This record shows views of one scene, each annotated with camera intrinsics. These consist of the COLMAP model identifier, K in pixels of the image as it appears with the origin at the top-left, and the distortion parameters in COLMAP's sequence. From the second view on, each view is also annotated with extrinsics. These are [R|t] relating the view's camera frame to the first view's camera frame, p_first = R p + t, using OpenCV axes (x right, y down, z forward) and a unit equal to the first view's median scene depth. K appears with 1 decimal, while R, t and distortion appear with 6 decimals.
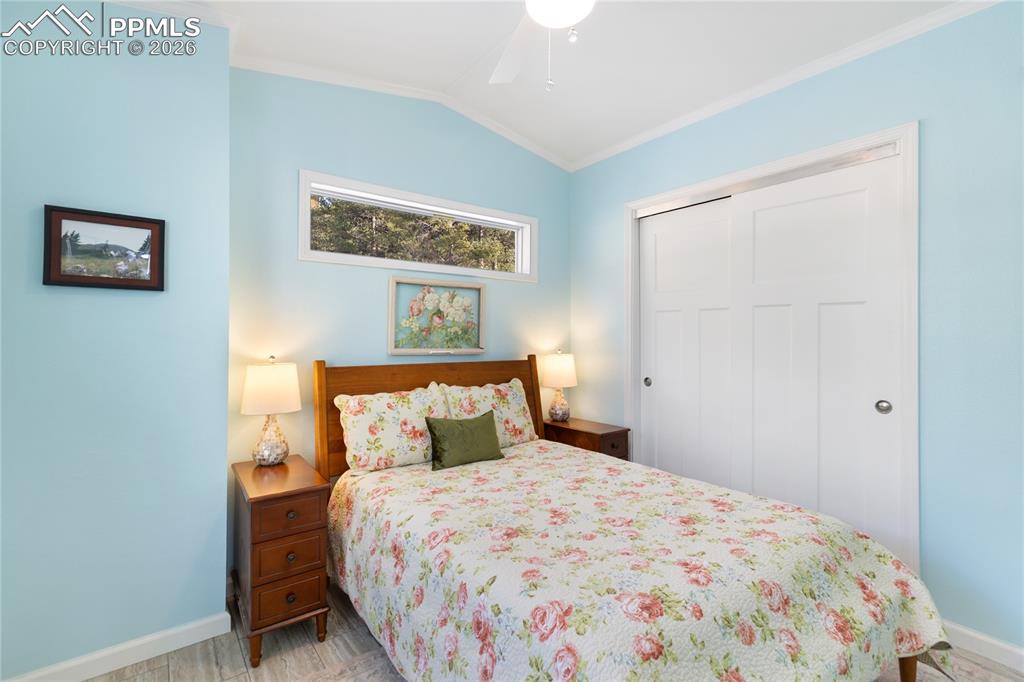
lens RADIAL K [[470.2, 0, 512.8], [0, 470.2, 319.5], [0, 0, 1]] dist [0.005473, -0.000107]
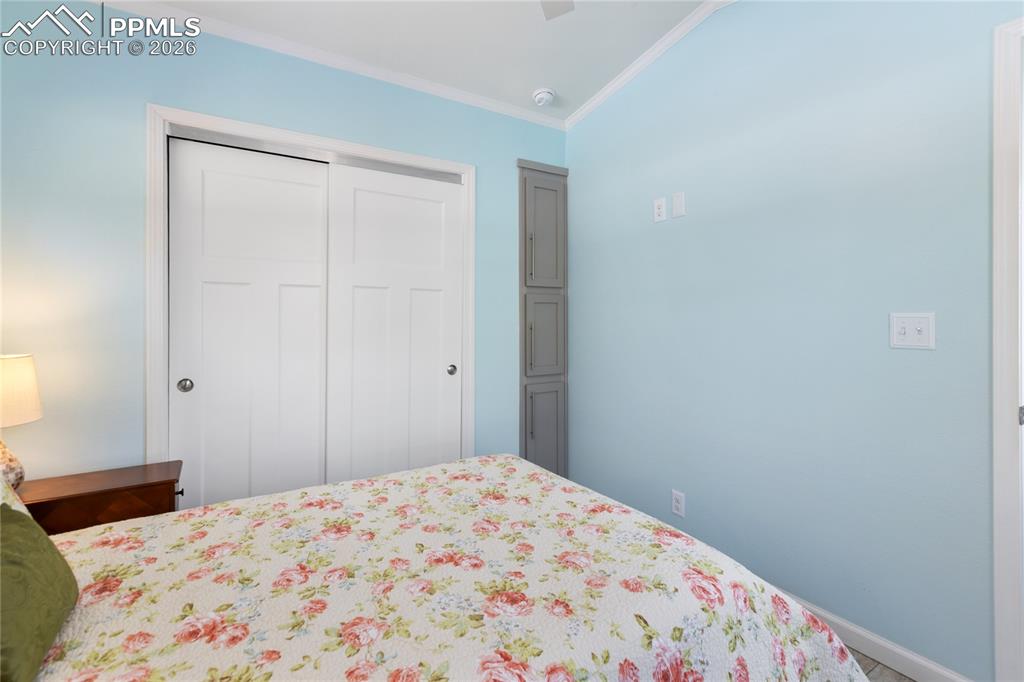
lens RADIAL K [[470.2, 0, 519.2], [0, 470.2, 324.9], [0, 0, 1]] dist [0.005473, -0.000107]
pose [[0.082989, -0.015646, 0.996428, -0.511377], [-0.035863, 0.999182, 0.018676, 0.024648], [-0.995905, -0.037285, 0.082360, 0.693543]]
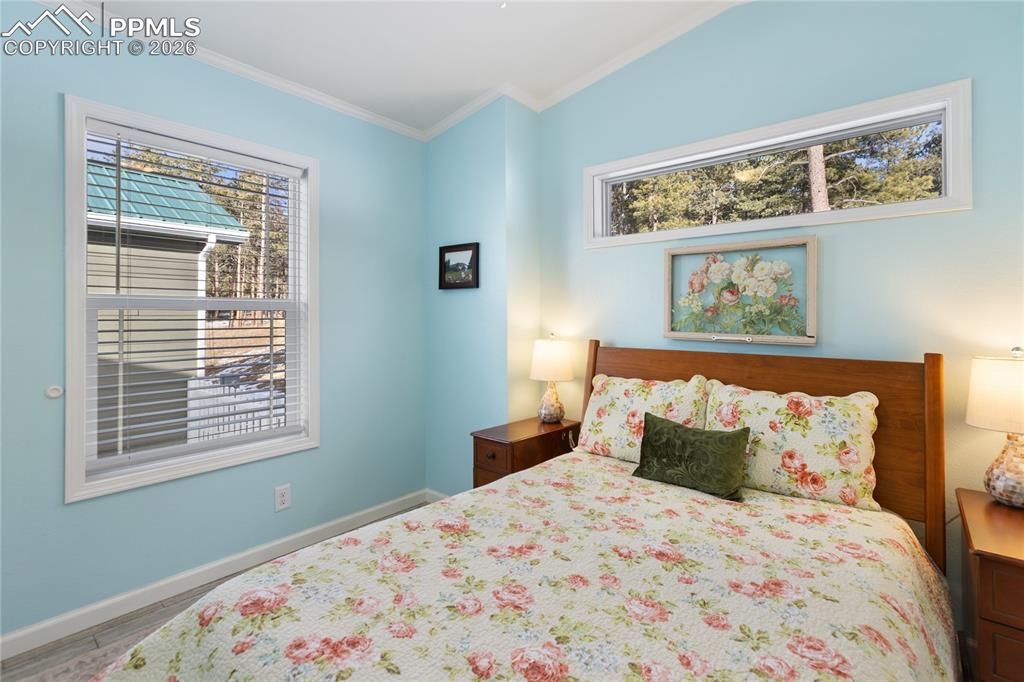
lens RADIAL K [[470.2, 0, 515.7], [0, 470.2, 304.8], [0, 0, 1]] dist [0.005473, -0.000107]
pose [[0.212186, -0.027315, -0.976848, 0.695278], [0.032052, 0.999266, -0.020980, 0.027559], [0.976704, -0.026859, 0.212906, 0.689554]]
